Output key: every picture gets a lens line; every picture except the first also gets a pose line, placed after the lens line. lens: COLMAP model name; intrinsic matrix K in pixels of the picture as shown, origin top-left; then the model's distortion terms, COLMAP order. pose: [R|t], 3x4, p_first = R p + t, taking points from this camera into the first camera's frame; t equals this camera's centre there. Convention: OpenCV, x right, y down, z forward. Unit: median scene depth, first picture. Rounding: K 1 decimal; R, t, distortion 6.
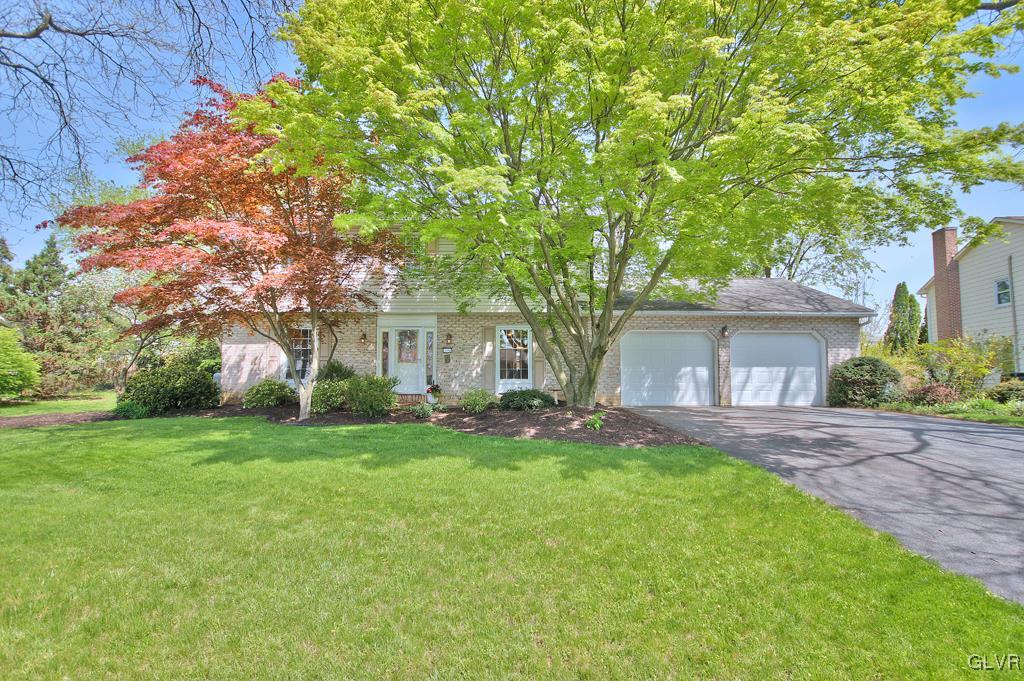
lens RADIAL K [[514.9, 0, 512.0], [0, 514.9, 340.5], [0, 0, 1]] dist [-0.001575, -0.000059]
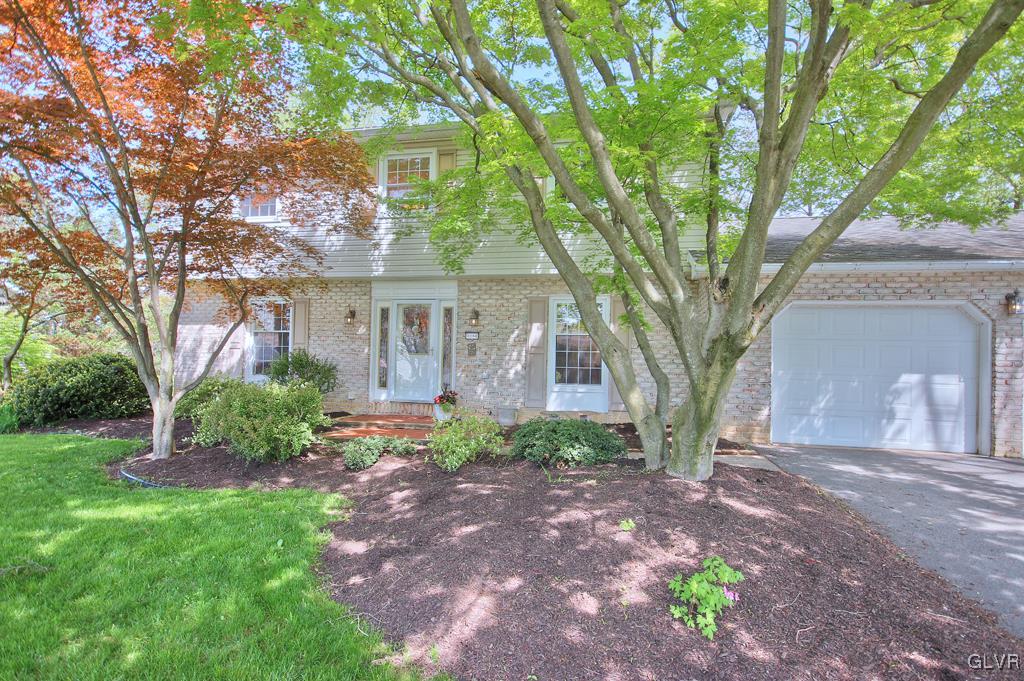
lens RADIAL K [[479.9, 0, 526.1], [0, 479.9, 352.9], [0, 0, 1]] dist [0.026264, -0.000045]
pose [[0.973132, 0.019258, -0.229443, 0.077557], [-0.004898, 0.998002, 0.062995, 0.002135], [0.230198, -0.060178, 0.971281, 0.446218]]
